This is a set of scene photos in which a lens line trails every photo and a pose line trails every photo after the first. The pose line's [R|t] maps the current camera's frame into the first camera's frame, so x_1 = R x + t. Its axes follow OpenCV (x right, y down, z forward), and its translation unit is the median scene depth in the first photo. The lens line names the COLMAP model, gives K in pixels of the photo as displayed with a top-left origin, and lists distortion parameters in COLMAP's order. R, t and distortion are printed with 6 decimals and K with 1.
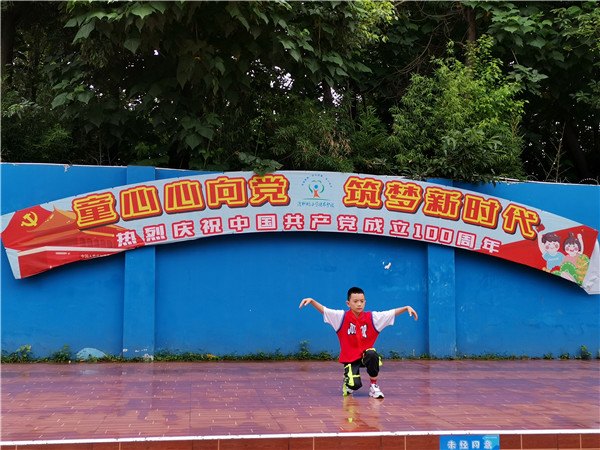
lens RADIAL K [[759.5, 0, 301.4], [0, 759.5, 205.7], [0, 0, 1]] dist [0.047365, 0.000000]
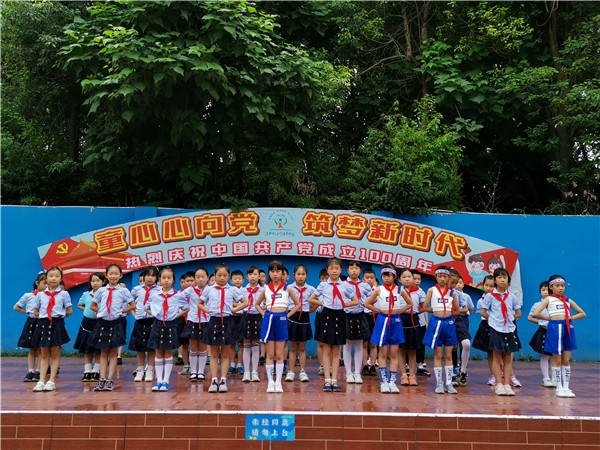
lens RADIAL K [[615.2, 0, 301.1], [0, 615.2, 209.2], [0, 0, 1]] dist [0.042020, 0.000000]
pose [[0.989130, -0.020277, -0.145637, 0.201885], [0.014185, 0.998985, -0.042744, 0.001648], [0.146356, 0.040213, 0.988414, -0.010394]]
